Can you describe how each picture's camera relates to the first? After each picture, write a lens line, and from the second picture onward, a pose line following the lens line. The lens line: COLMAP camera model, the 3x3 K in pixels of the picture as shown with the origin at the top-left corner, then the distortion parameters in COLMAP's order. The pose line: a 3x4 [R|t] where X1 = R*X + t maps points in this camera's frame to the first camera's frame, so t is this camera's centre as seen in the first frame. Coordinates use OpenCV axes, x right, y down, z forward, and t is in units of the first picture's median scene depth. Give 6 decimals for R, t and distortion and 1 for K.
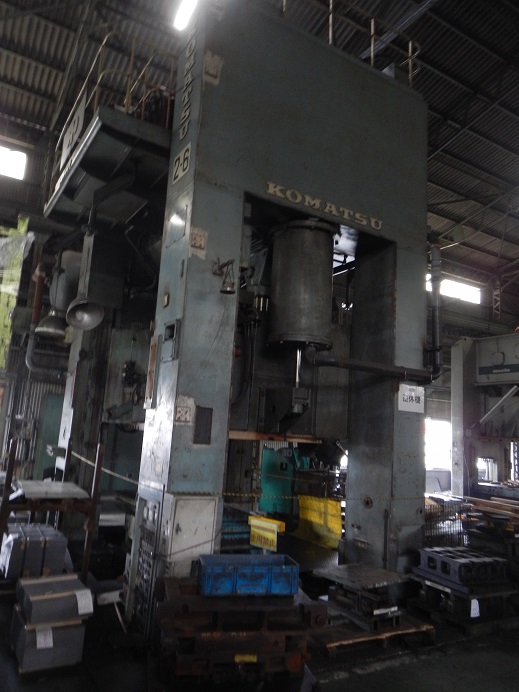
lens RADIAL K [[511.6, 0, 259.5], [0, 511.6, 346.0], [0, 0, 1]] dist [-0.003432, -0.001977]
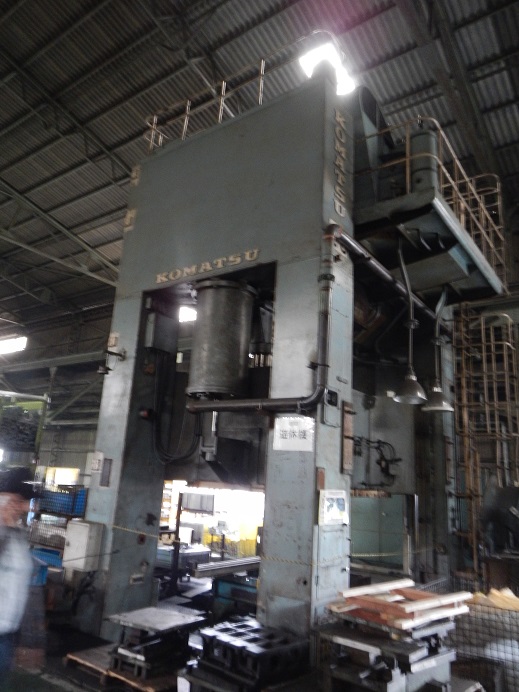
lens RADIAL K [[511.6, 0, 259.5], [0, 511.6, 346.0], [0, 0, 1]] dist [-0.003432, -0.001977]
pose [[0.400277, -0.266653, -0.876741, 1.110540], [0.117037, 0.963770, -0.239689, 0.169133], [0.908890, -0.006669, 0.416983, 0.662754]]
